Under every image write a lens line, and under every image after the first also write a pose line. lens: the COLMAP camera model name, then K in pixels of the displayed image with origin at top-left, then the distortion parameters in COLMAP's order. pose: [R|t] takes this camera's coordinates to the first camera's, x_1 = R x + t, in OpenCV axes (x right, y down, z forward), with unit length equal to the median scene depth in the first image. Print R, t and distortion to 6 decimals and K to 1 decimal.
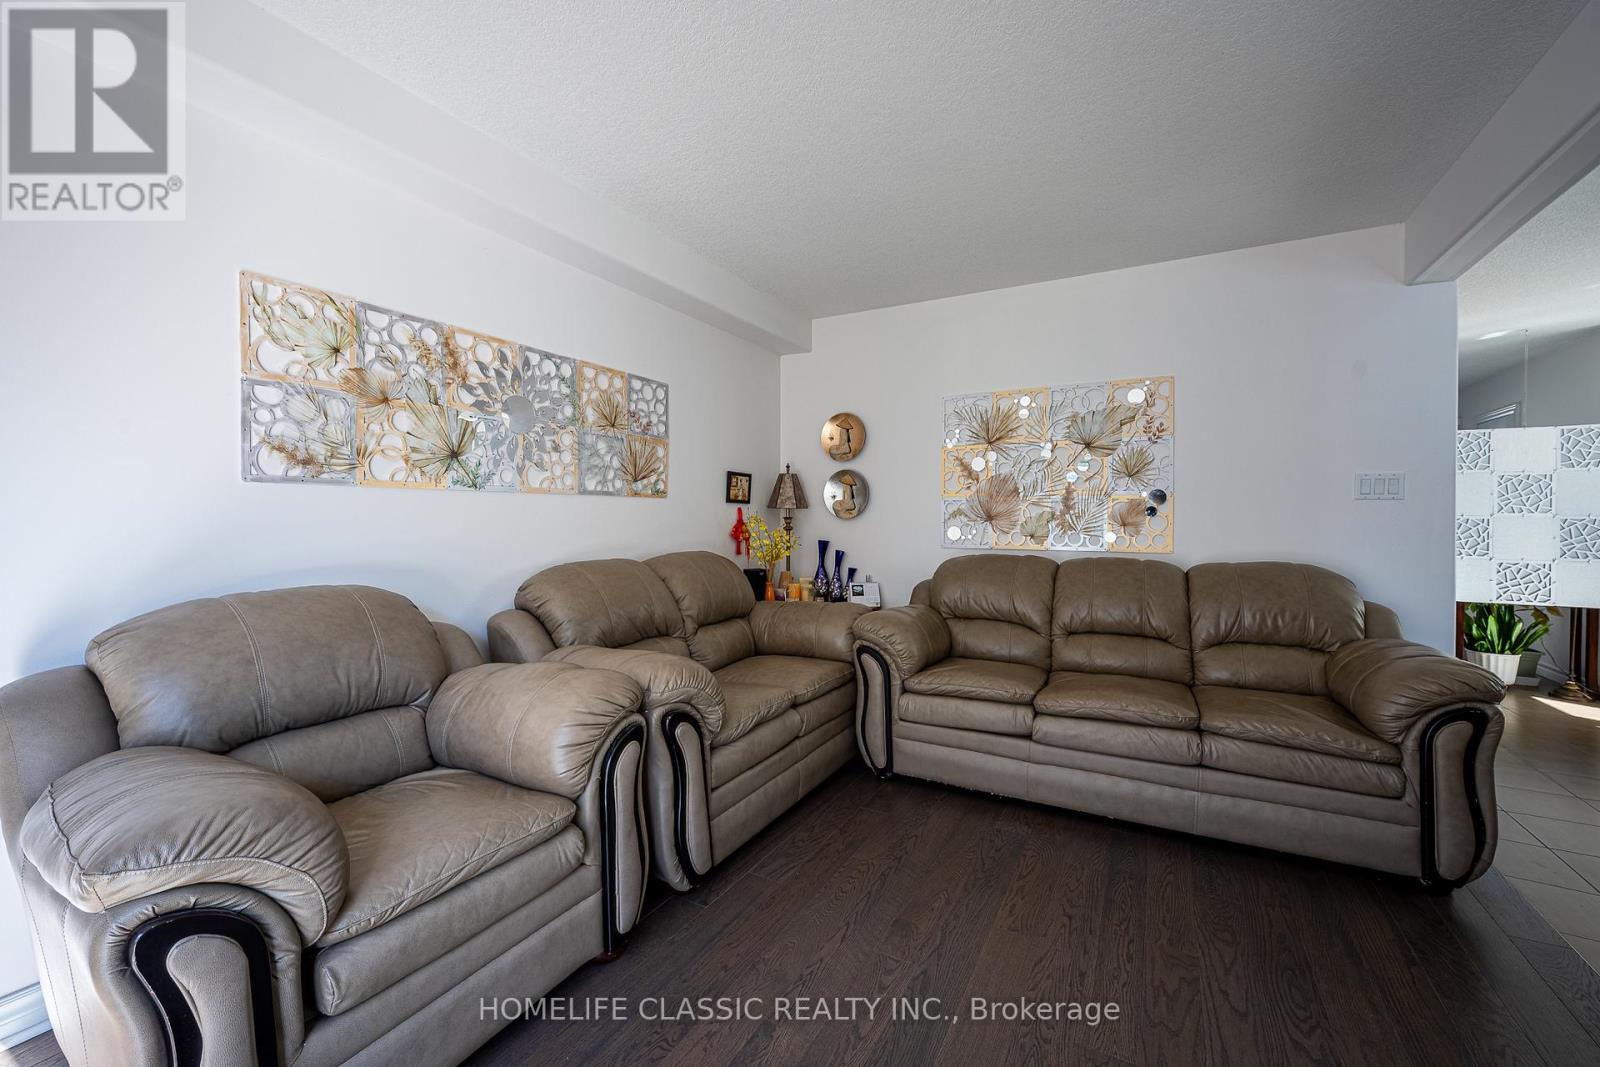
lens RADIAL K [[635.3, 0, 815.2], [0, 635.3, 521.4], [0, 0, 1]] dist [-0.003735, 0.000042]
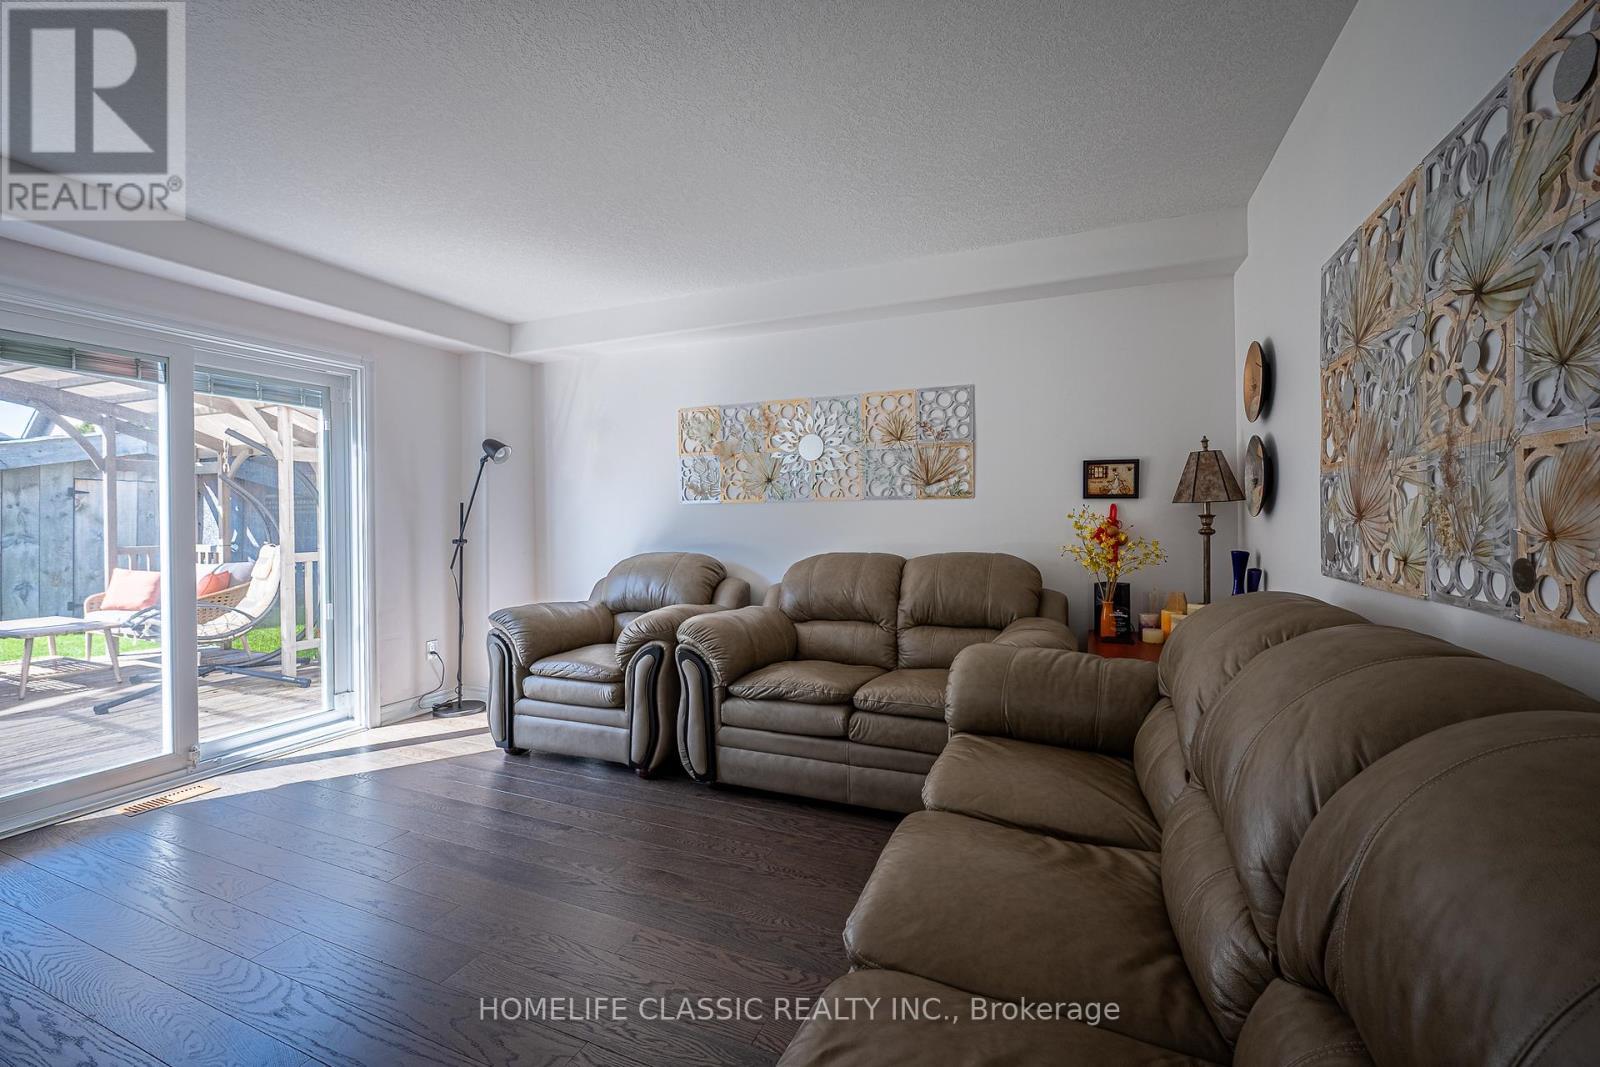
lens RADIAL K [[621.1, 0, 808.4], [0, 621.1, 516.4], [0, 0, 1]] dist [0.001126, -0.000121]
pose [[0.128465, -0.006311, -0.991694, 0.825200], [0.000970, 0.999980, -0.006238, -0.002619], [0.991714, -0.000160, 0.128469, 0.721091]]
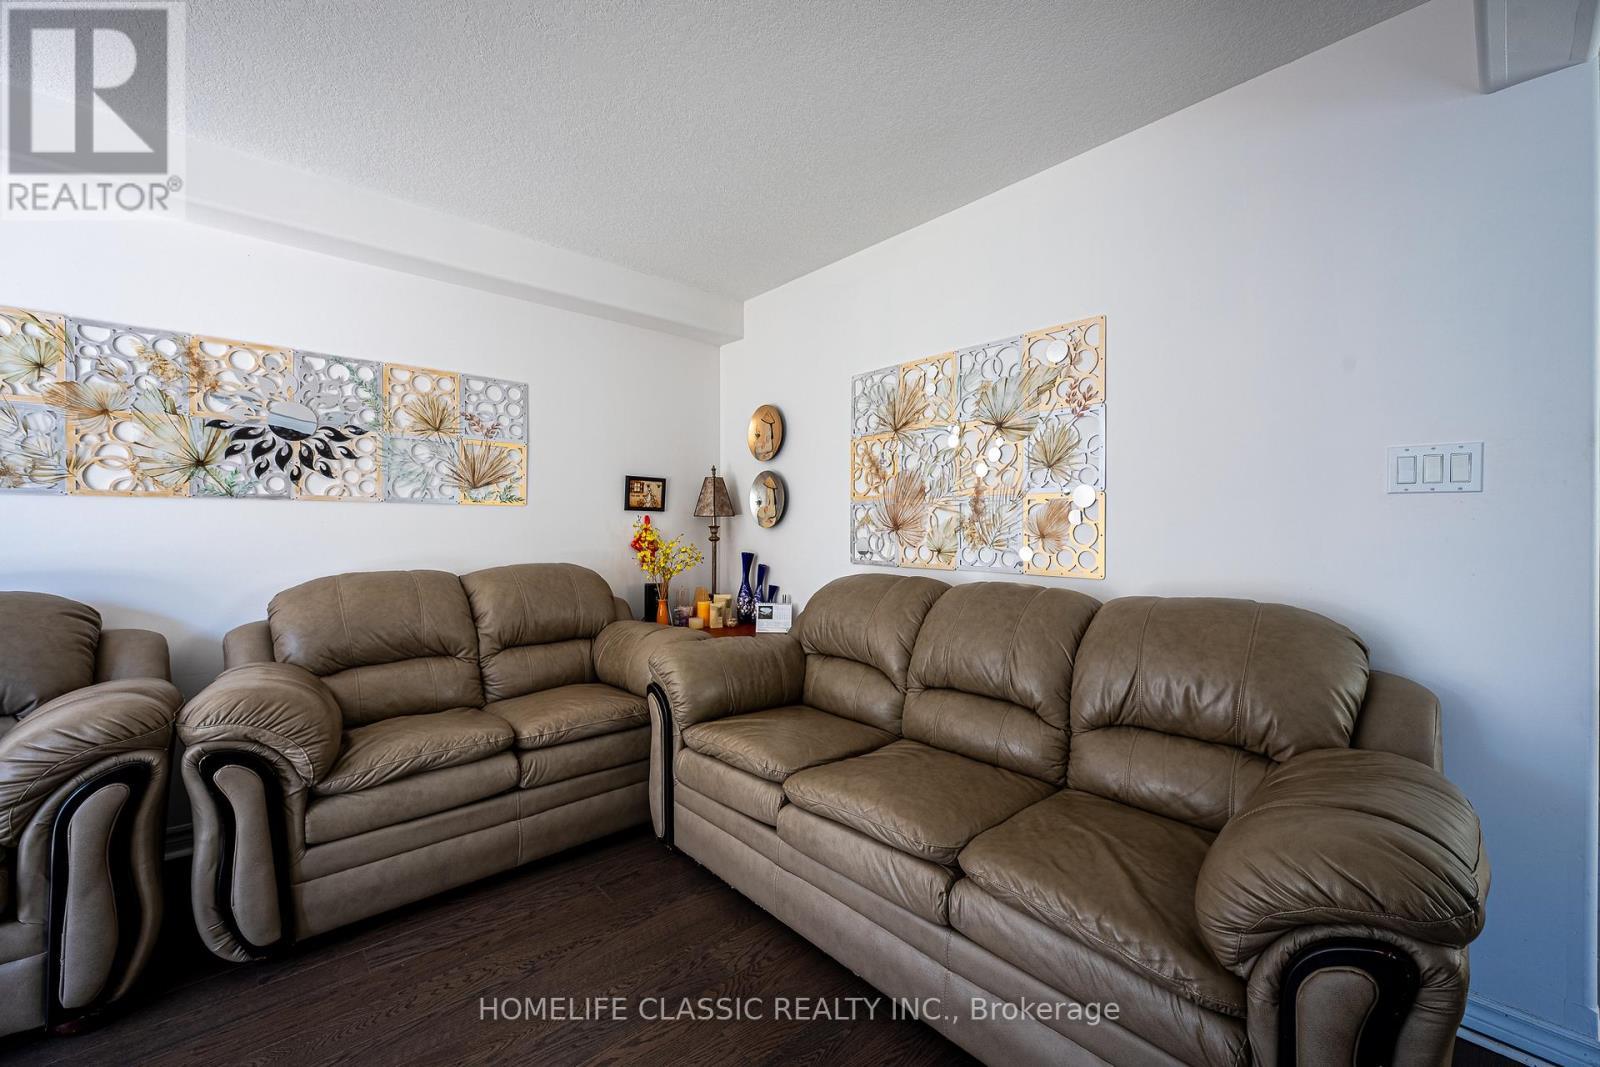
lens RADIAL K [[635.3, 0, 800.5], [0, 635.3, 526.8], [0, 0, 1]] dist [-0.003735, 0.000042]
pose [[0.946766, -0.000463, -0.321921, 0.525264], [-0.001890, 0.999974, -0.006997, 0.000102], [0.321916, 0.007233, 0.946741, 0.289251]]
